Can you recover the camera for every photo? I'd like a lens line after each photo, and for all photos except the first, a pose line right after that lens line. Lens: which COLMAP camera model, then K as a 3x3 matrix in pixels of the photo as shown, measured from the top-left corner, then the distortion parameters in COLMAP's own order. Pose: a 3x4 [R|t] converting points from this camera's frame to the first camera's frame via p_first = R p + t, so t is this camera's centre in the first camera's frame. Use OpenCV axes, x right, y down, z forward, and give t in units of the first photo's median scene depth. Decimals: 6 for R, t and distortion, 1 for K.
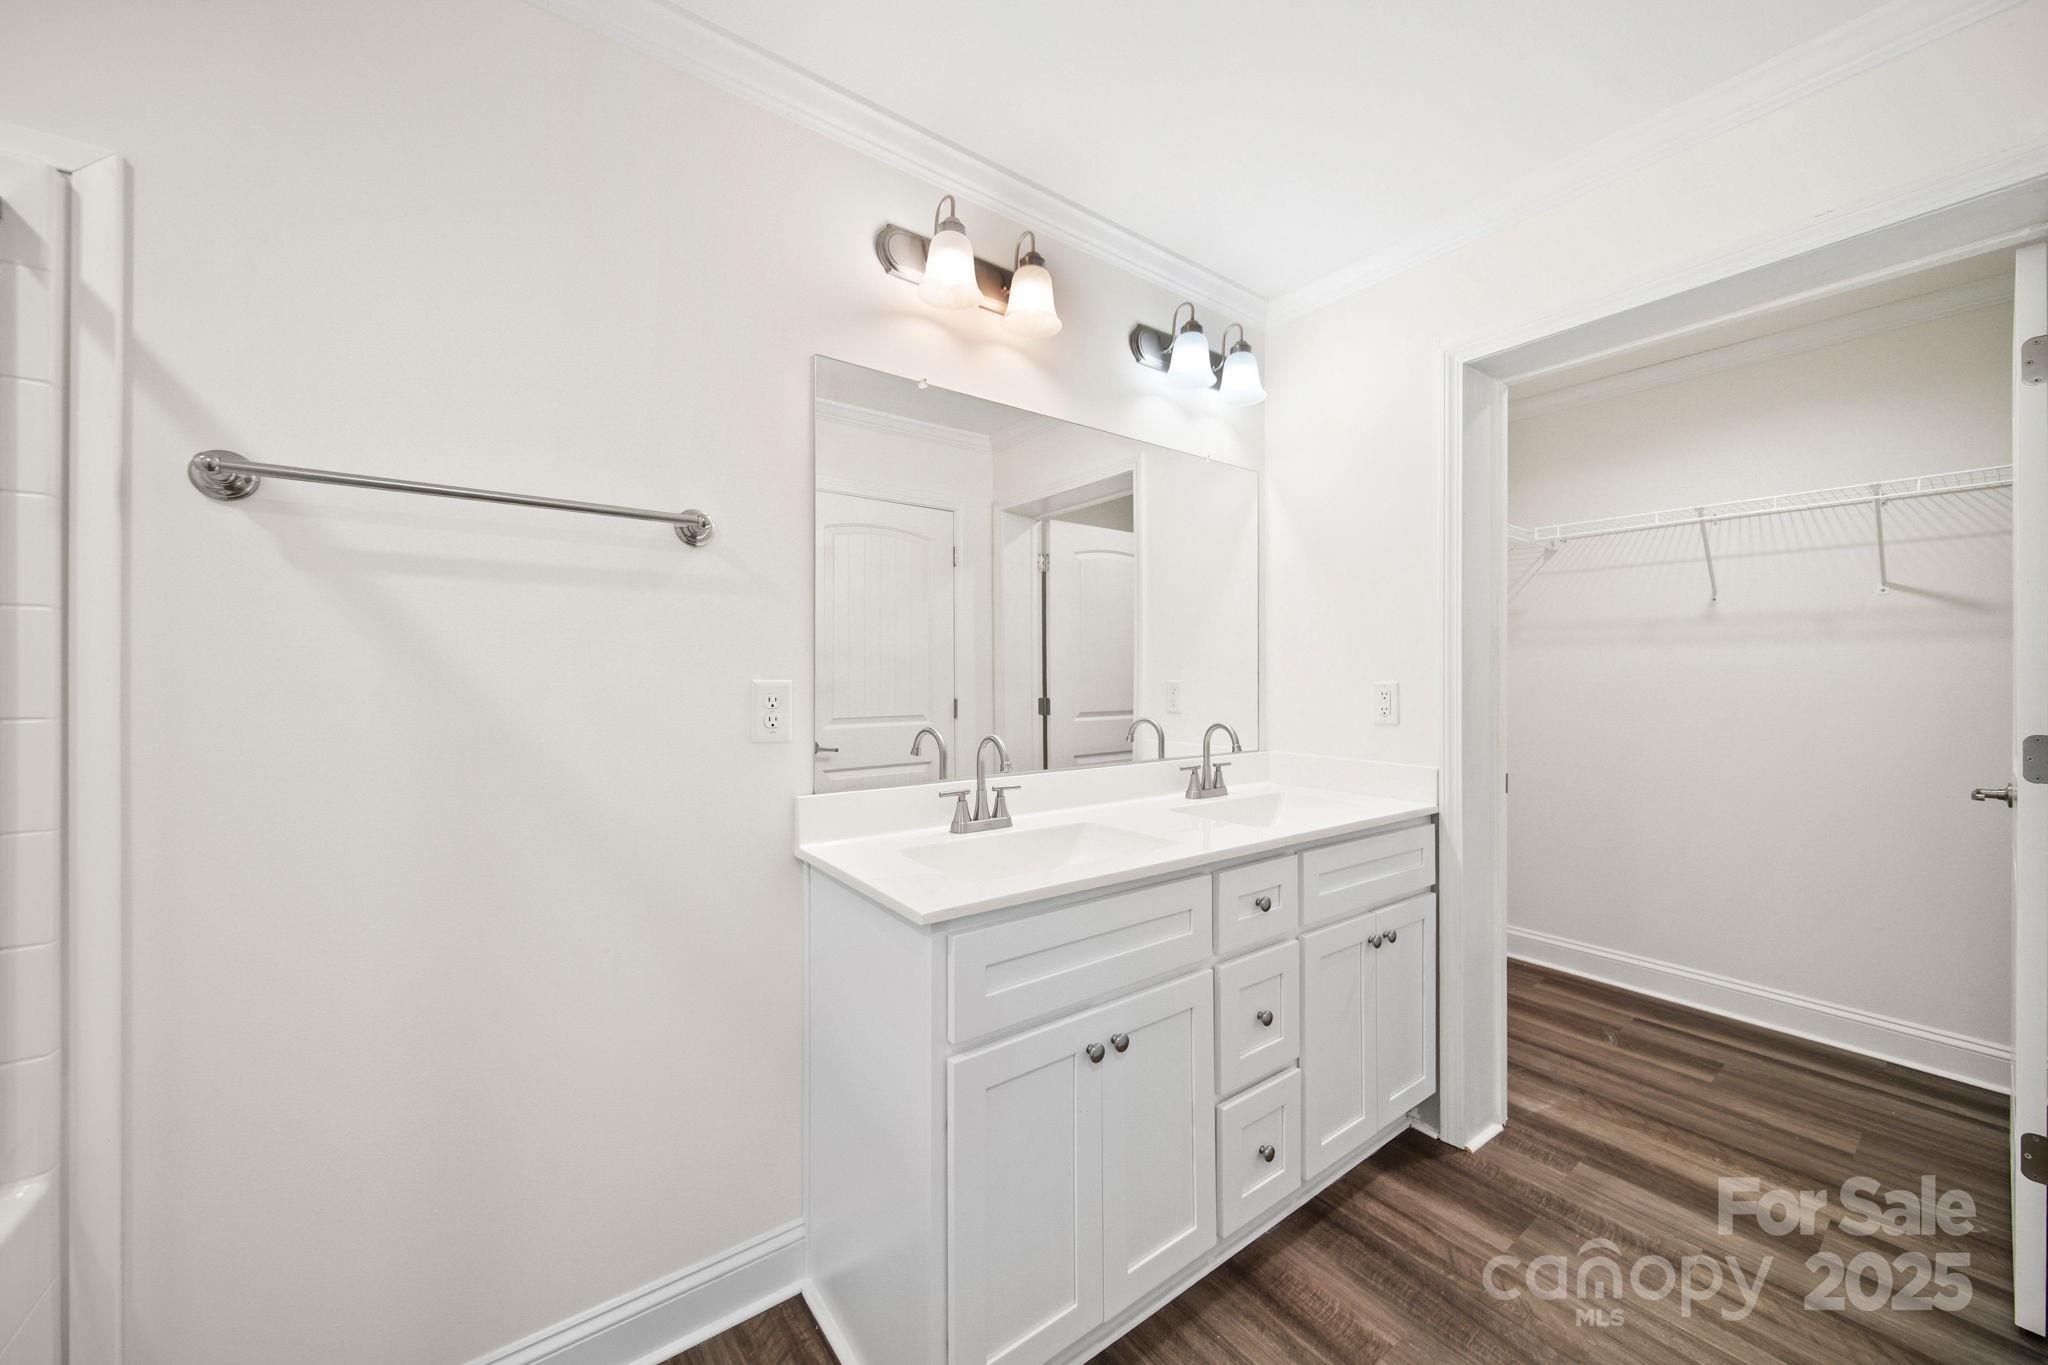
lens RADIAL K [[736.2, 0, 1027.9], [0, 736.2, 666.6], [0, 0, 1]] dist [-0.006740, -0.000295]
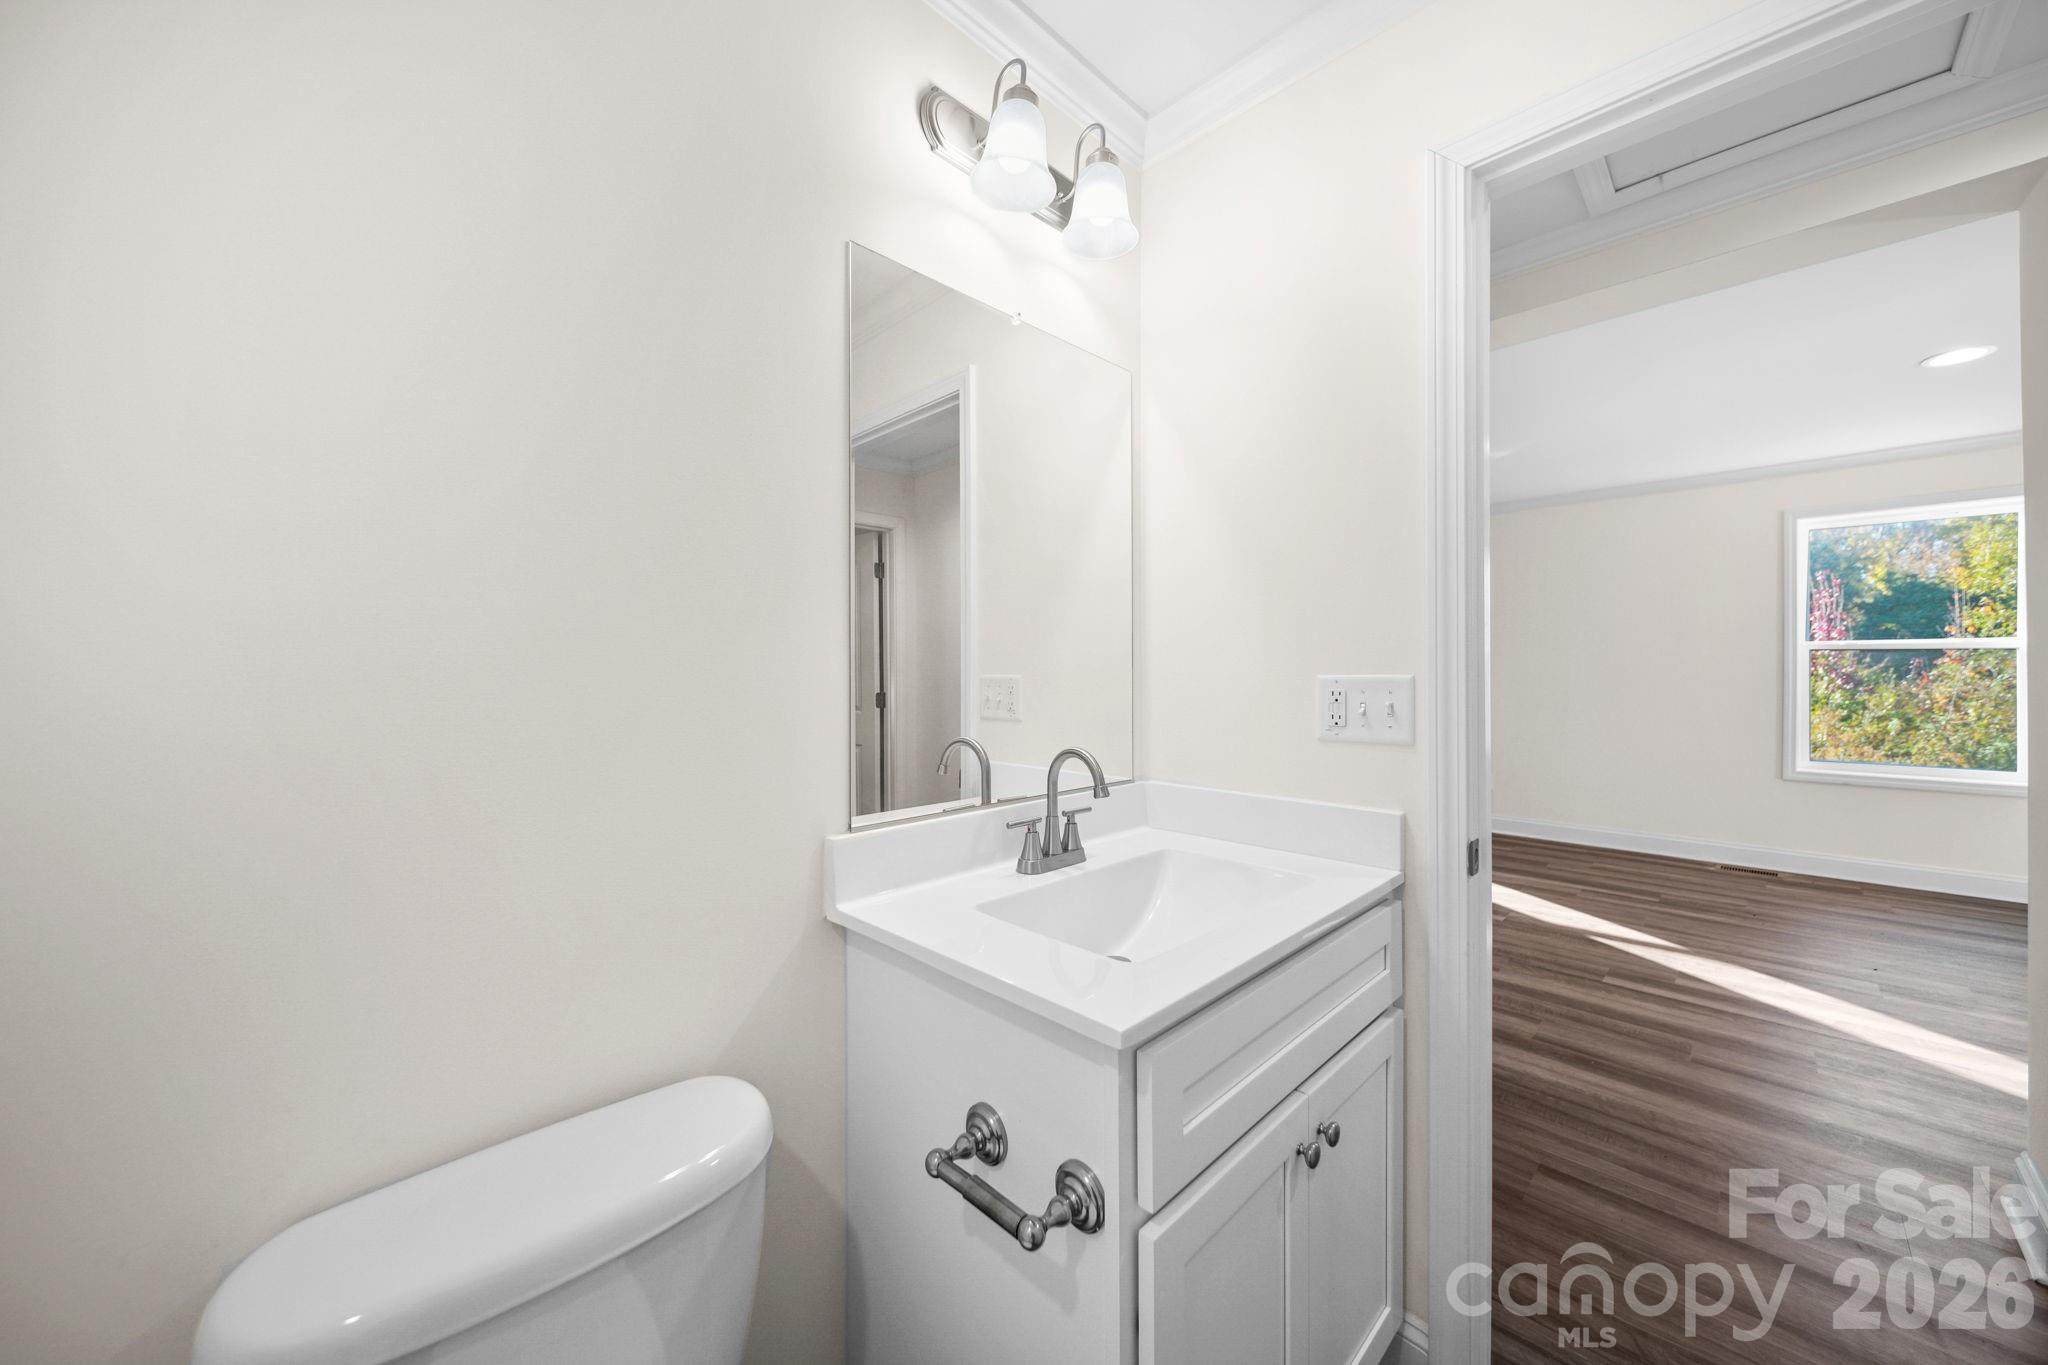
lens RADIAL K [[736.2, 0, 1031.2], [0, 736.2, 668.5], [0, 0, 1]] dist [-0.006740, -0.000295]
pose [[0.990970, -0.012410, 0.133508, 0.178229], [0.011971, 0.999920, 0.004091, 0.011645], [-0.133548, -0.002456, 0.991039, 0.484522]]
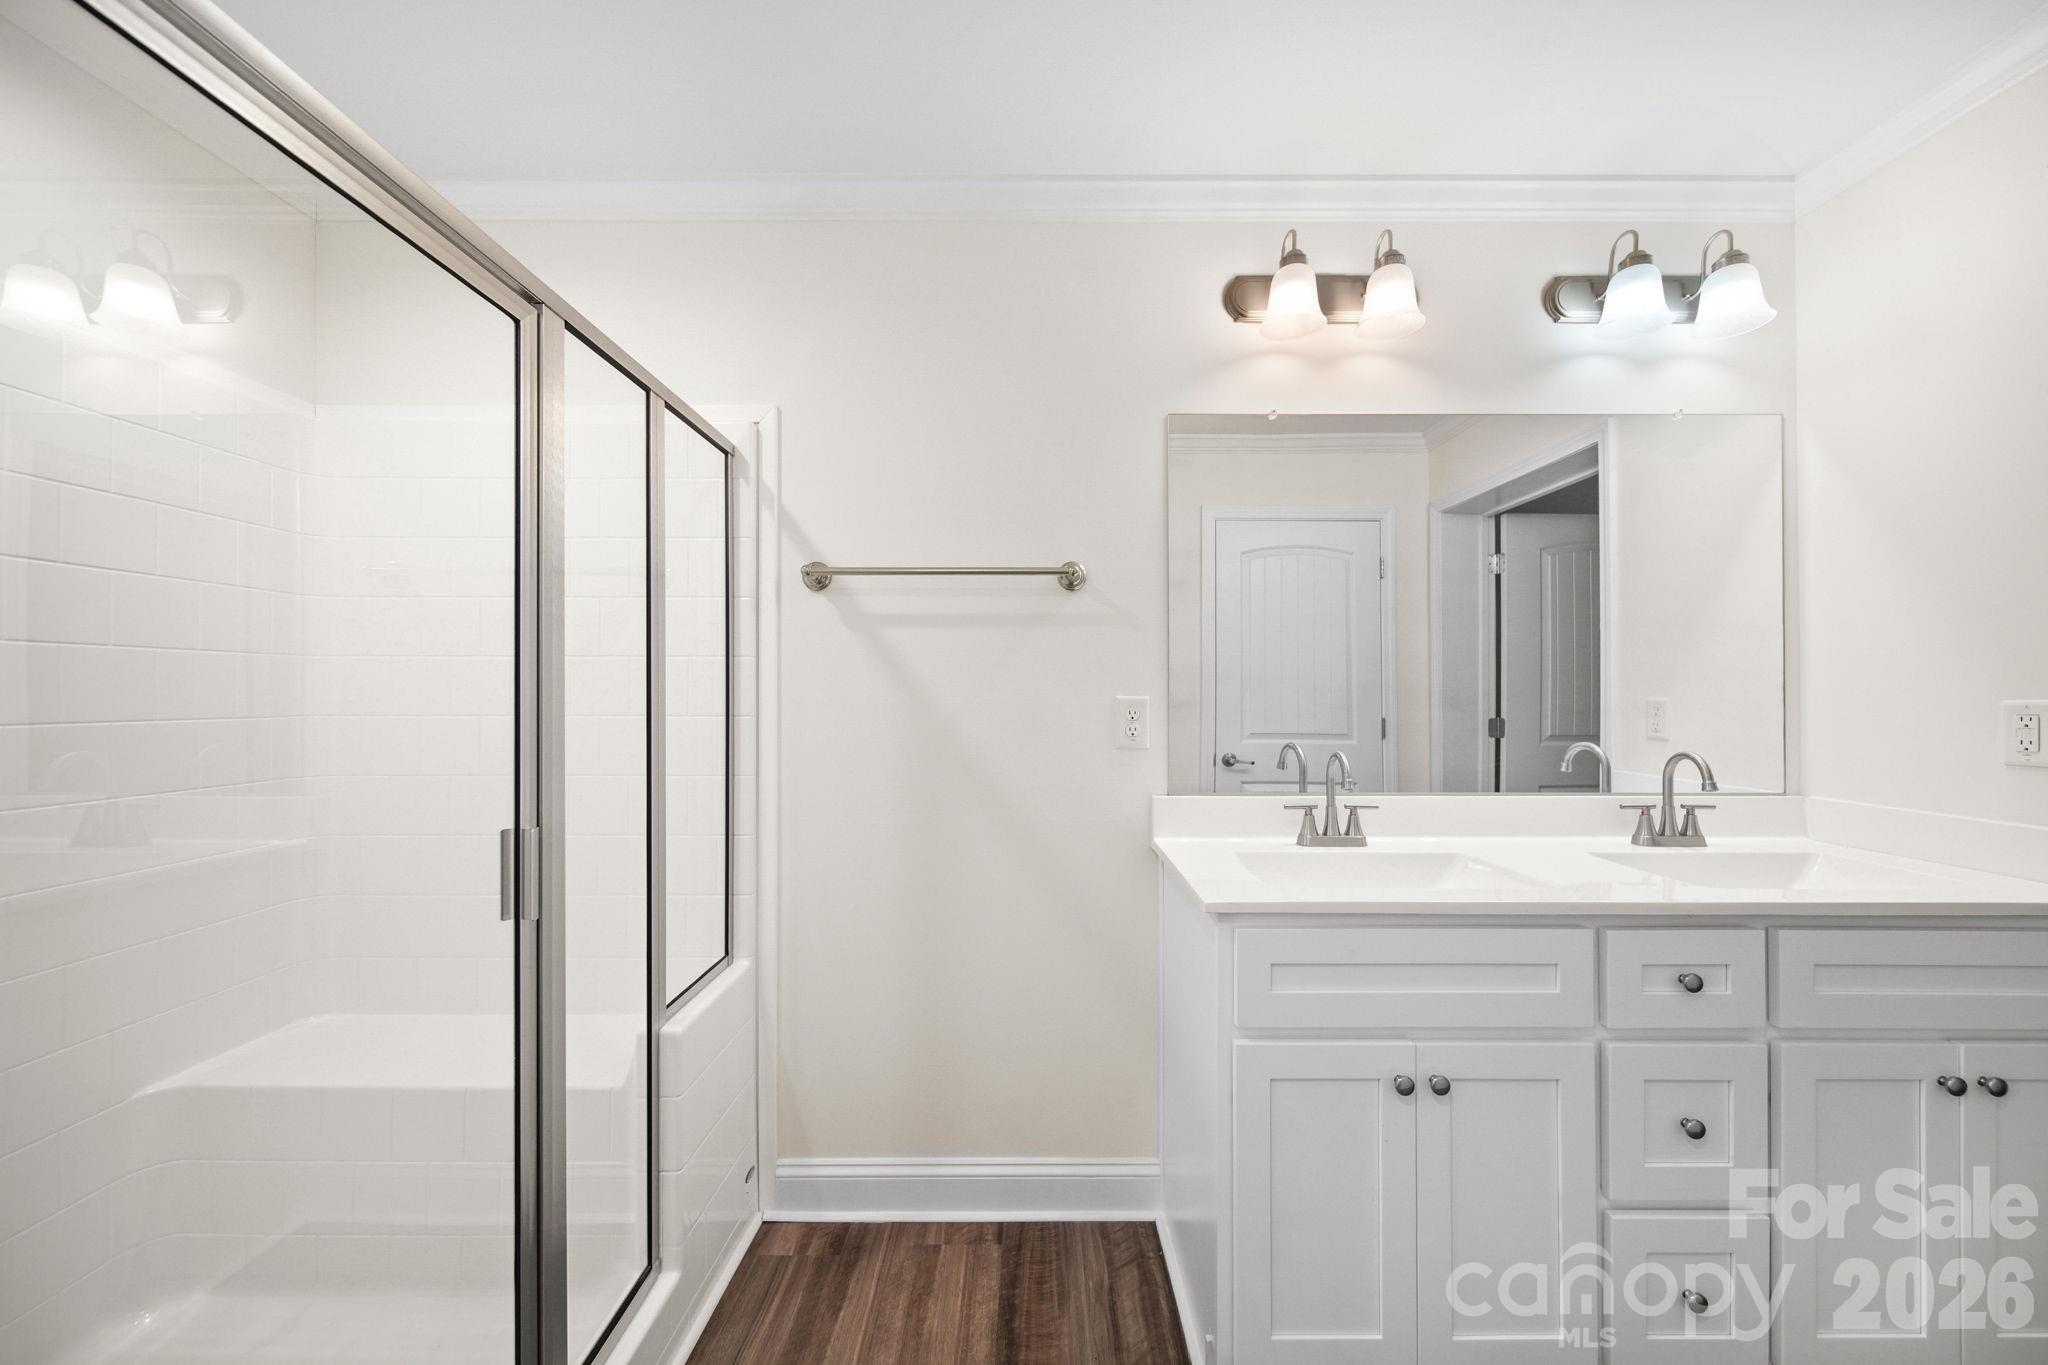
lens RADIAL K [[736.2, 0, 1044.0], [0, 736.2, 680.9], [0, 0, 1]] dist [-0.006740, -0.000295]
pose [[0.797804, -0.012377, -0.602789, 0.225575], [0.008699, 0.999921, -0.009018, 0.002239], [0.602854, 0.001951, 0.797849, -0.035790]]
